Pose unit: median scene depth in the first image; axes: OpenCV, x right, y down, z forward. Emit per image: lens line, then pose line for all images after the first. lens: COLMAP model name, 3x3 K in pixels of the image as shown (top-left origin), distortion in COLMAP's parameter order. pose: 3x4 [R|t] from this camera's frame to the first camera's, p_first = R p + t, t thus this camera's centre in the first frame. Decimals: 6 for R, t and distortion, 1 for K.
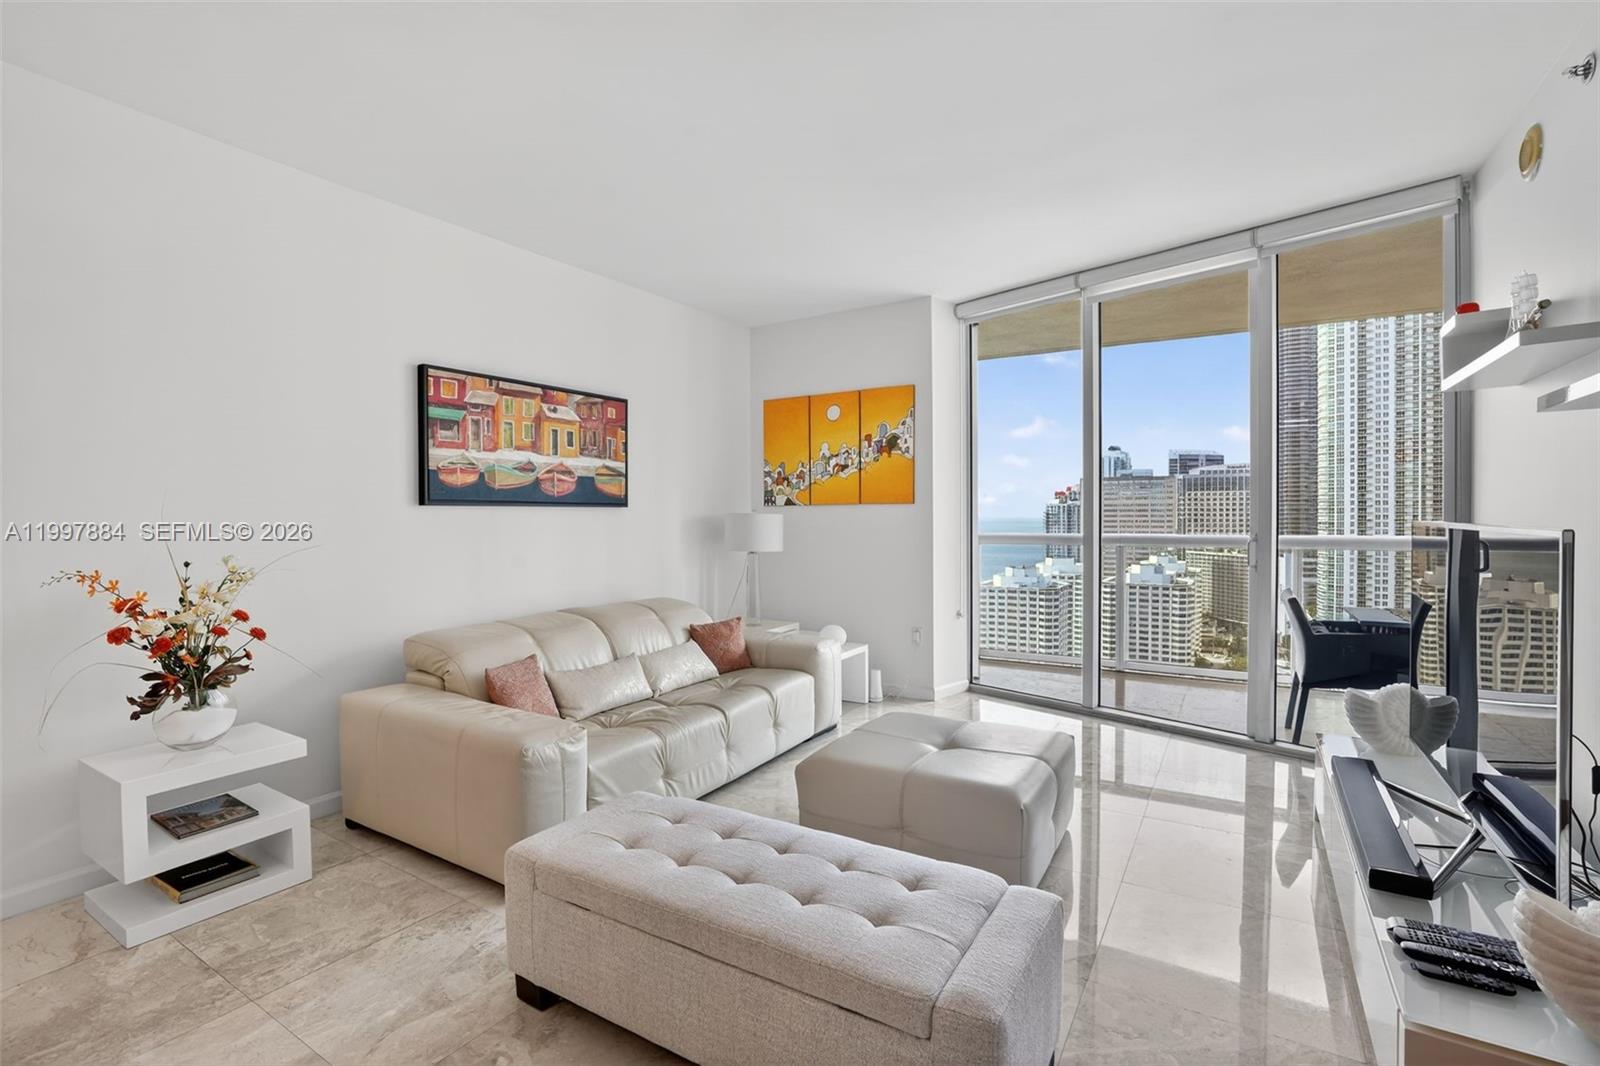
lens RADIAL K [[729.6, 0, 812.7], [0, 729.6, 523.8], [0, 0, 1]] dist [-0.060764, 0.016560]
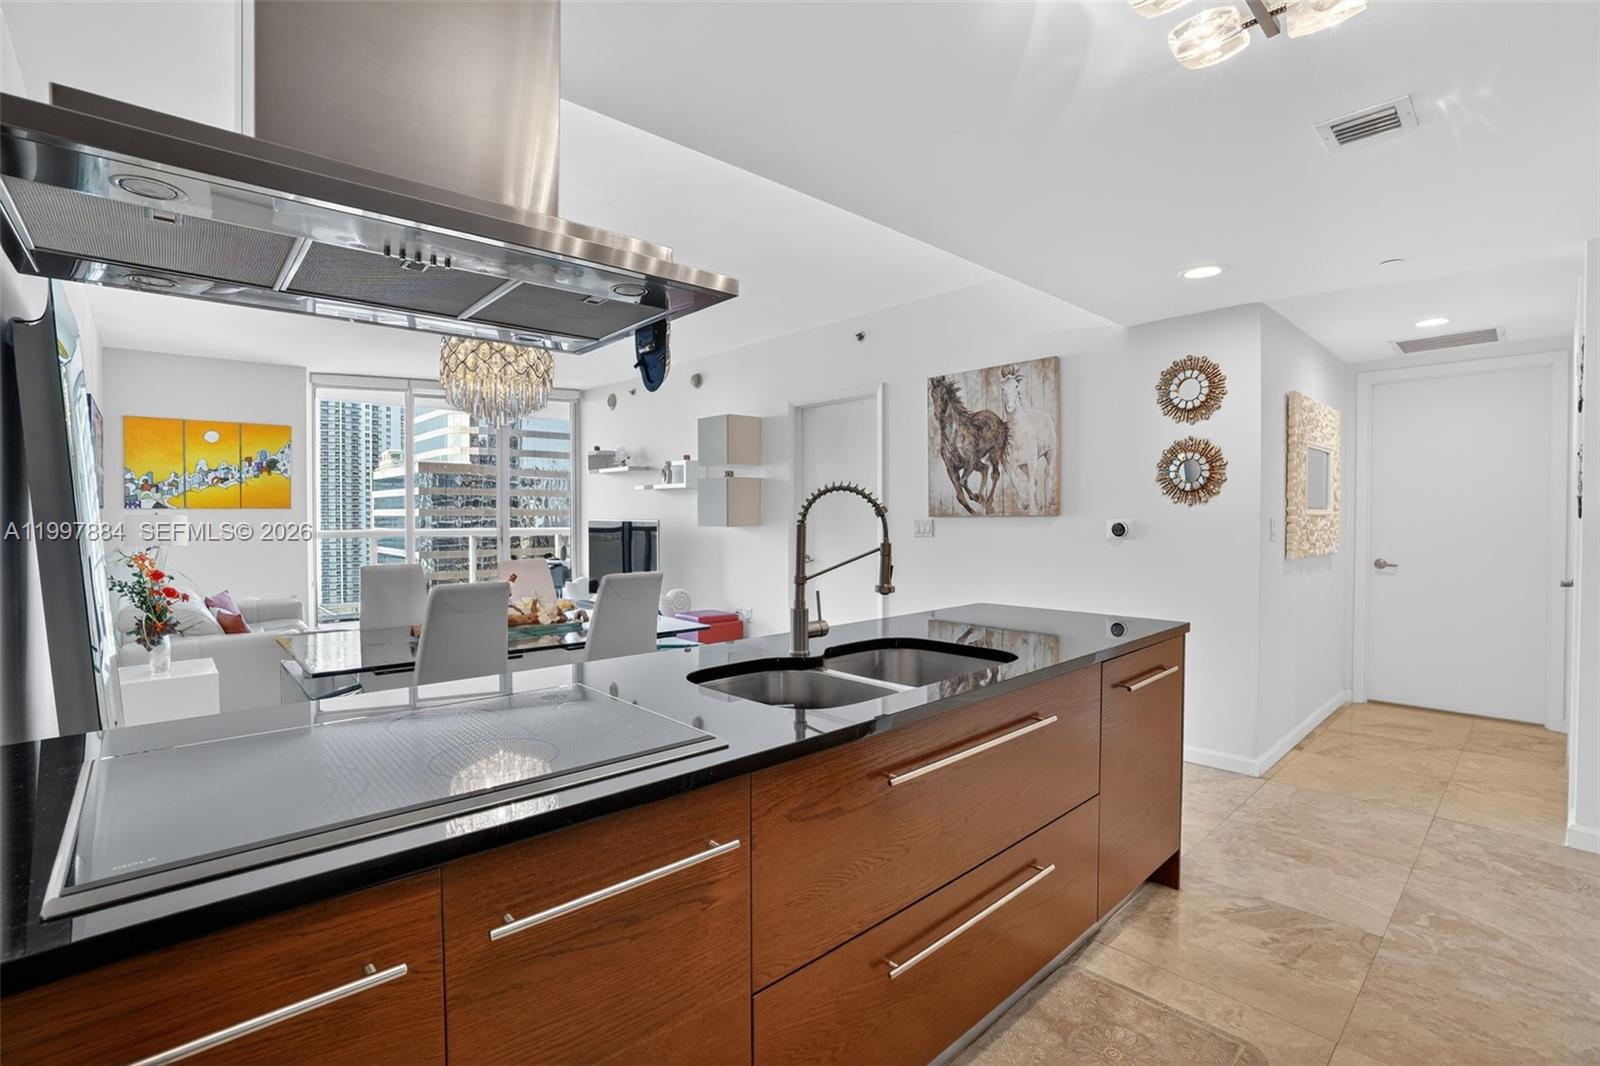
lens RADIAL K [[729.6, 0, 801.8], [0, 729.6, 525.2], [0, 0, 1]] dist [-0.060764, 0.016560]
pose [[0.285569, -0.005818, 0.958340, -0.840307], [0.009323, 0.999951, 0.003293, 0.008215], [-0.958313, 0.007995, 0.285609, -0.333094]]
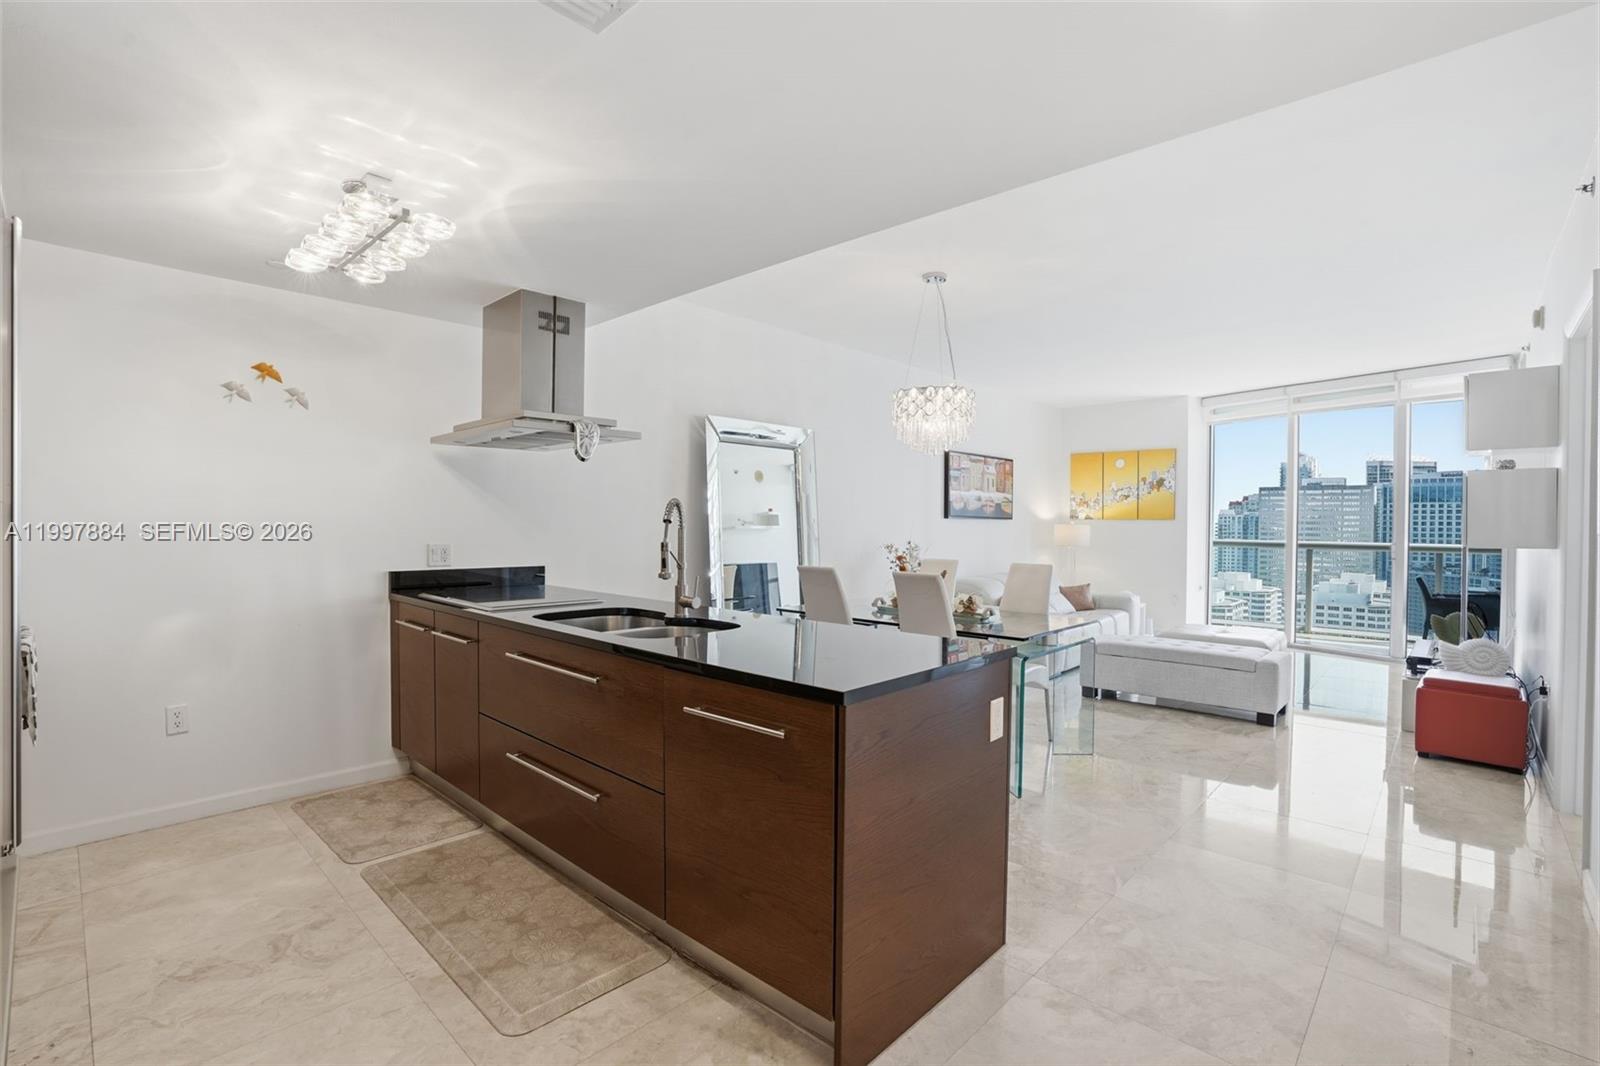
lens RADIAL K [[729.6, 0, 807.8], [0, 729.6, 520.7], [0, 0, 1]] dist [-0.060764, 0.016560]
pose [[0.978224, 0.015941, -0.206939, -0.314353], [-0.018479, 0.999776, -0.010338, 0.006461], [0.206728, 0.013937, 0.978299, -0.718315]]
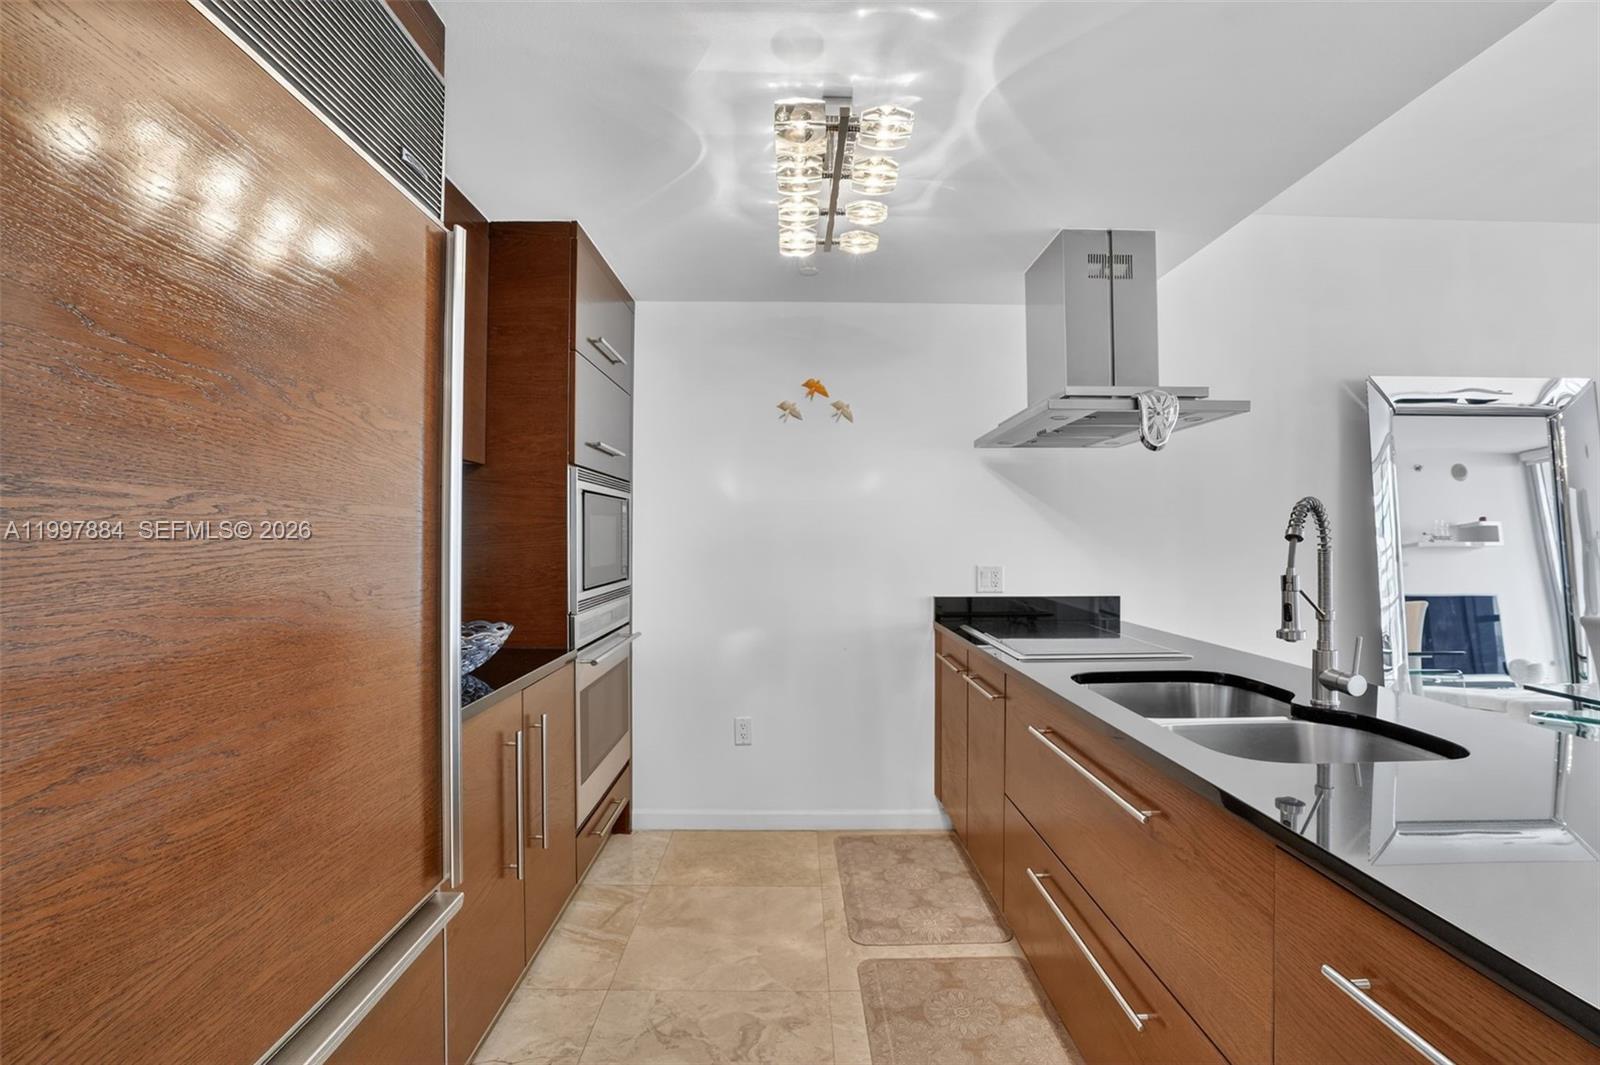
lens RADIAL K [[729.6, 0, 802.5], [0, 729.6, 526.1], [0, 0, 1]] dist [-0.060764, 0.016560]
pose [[0.520255, -0.002357, -0.854008, -0.374621], [-0.014490, 0.999828, -0.011587, 0.004675], [0.853888, 0.018403, 0.520131, -0.558388]]
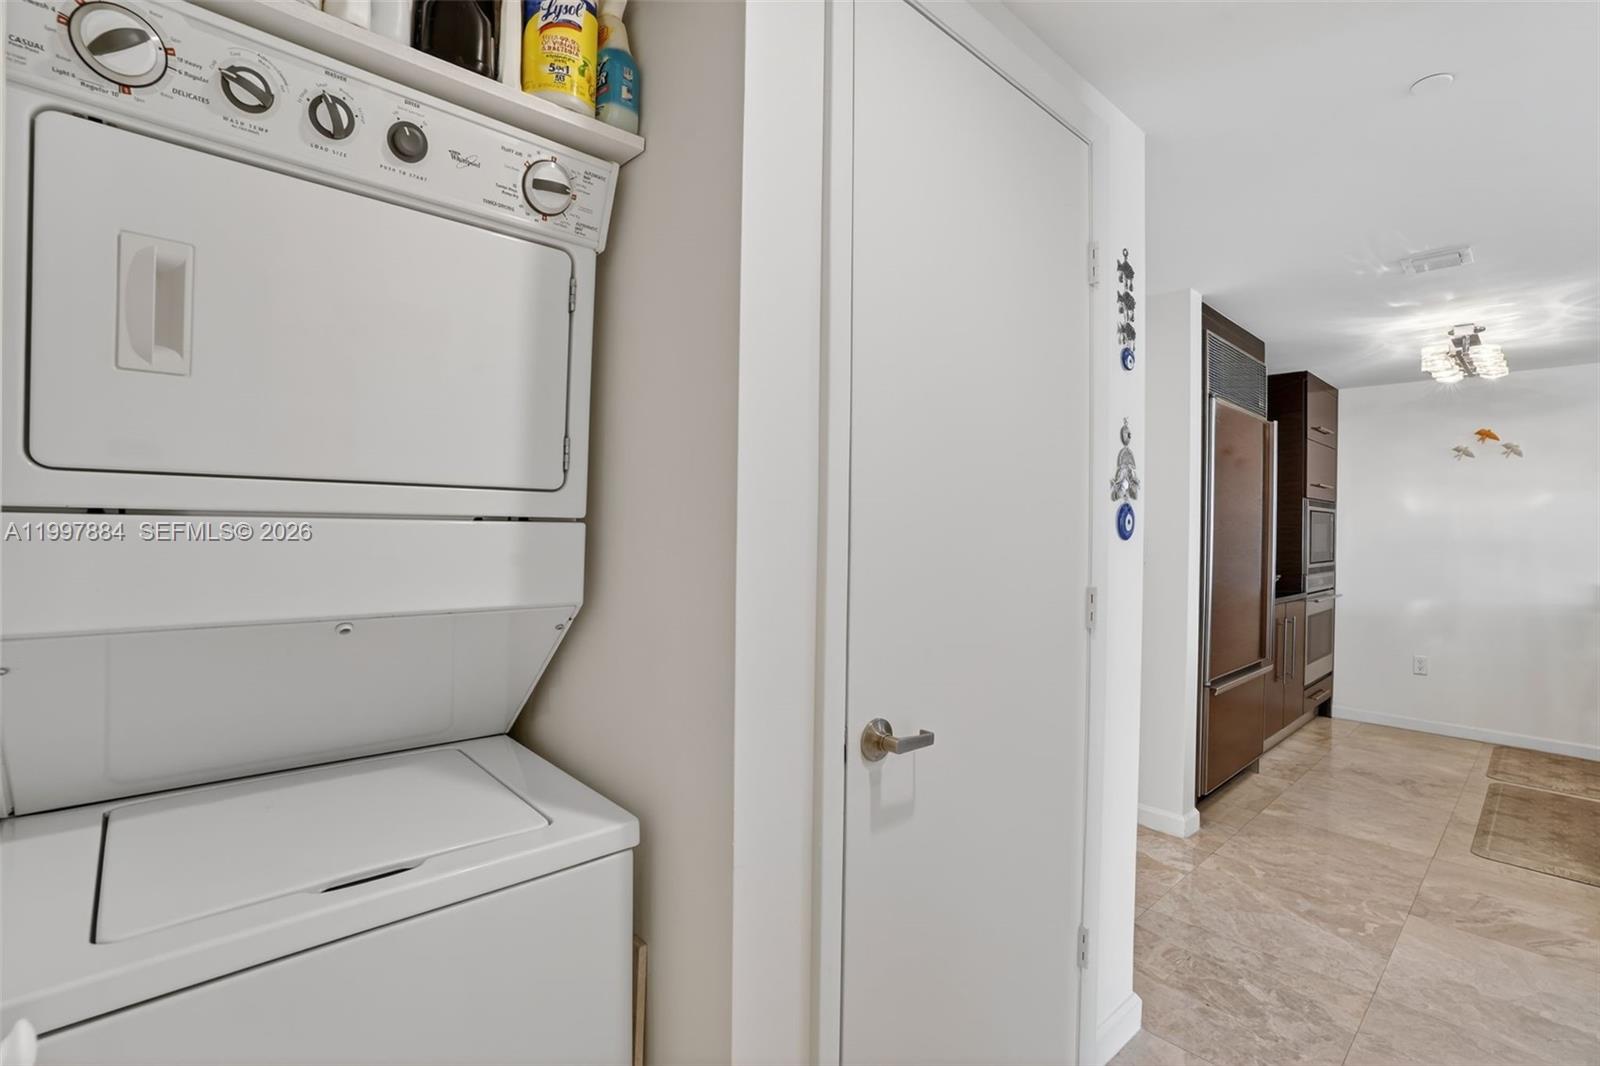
lens RADIAL K [[729.6, 0, 789.9], [0, 729.6, 522.1], [0, 0, 1]] dist [-0.060764, 0.016560]
pose [[-0.301489, 0.000847, -0.953469, 0.136610], [-0.024400, 0.999665, 0.008603, 0.000514], [0.953157, 0.025858, -0.301368, -0.767390]]
